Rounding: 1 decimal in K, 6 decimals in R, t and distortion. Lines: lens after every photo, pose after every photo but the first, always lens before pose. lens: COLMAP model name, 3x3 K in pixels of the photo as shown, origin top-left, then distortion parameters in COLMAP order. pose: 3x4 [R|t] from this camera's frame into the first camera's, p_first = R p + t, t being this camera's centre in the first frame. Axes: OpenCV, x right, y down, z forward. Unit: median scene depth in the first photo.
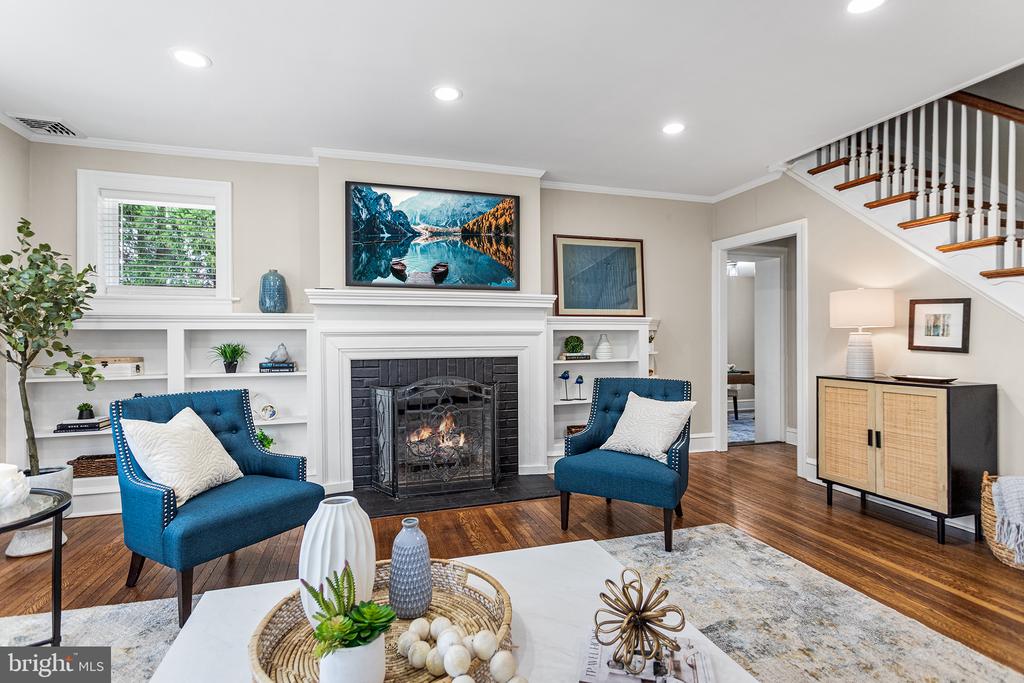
lens RADIAL K [[485.7, 0, 513.1], [0, 485.7, 342.8], [0, 0, 1]] dist [0.004267, -0.000232]
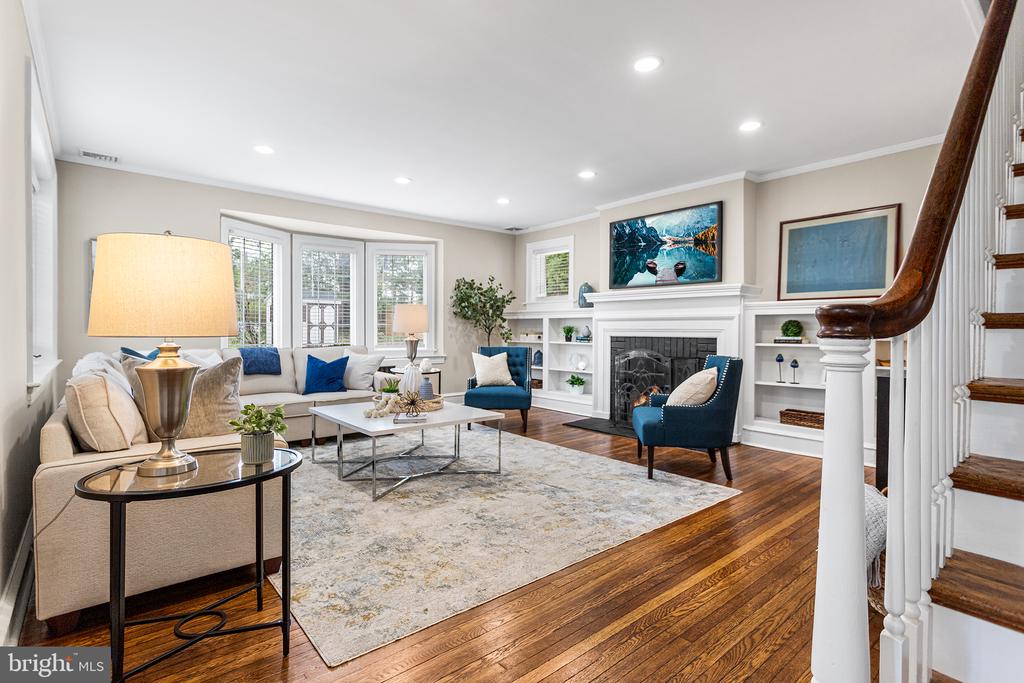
lens RADIAL K [[485.7, 0, 508.7], [0, 485.7, 335.8], [0, 0, 1]] dist [0.004267, -0.000232]
pose [[0.404996, 0.023605, -0.914014, 0.957364], [-0.009784, 0.999721, 0.021483, 0.003232], [0.914266, 0.000243, 0.405114, 0.063083]]
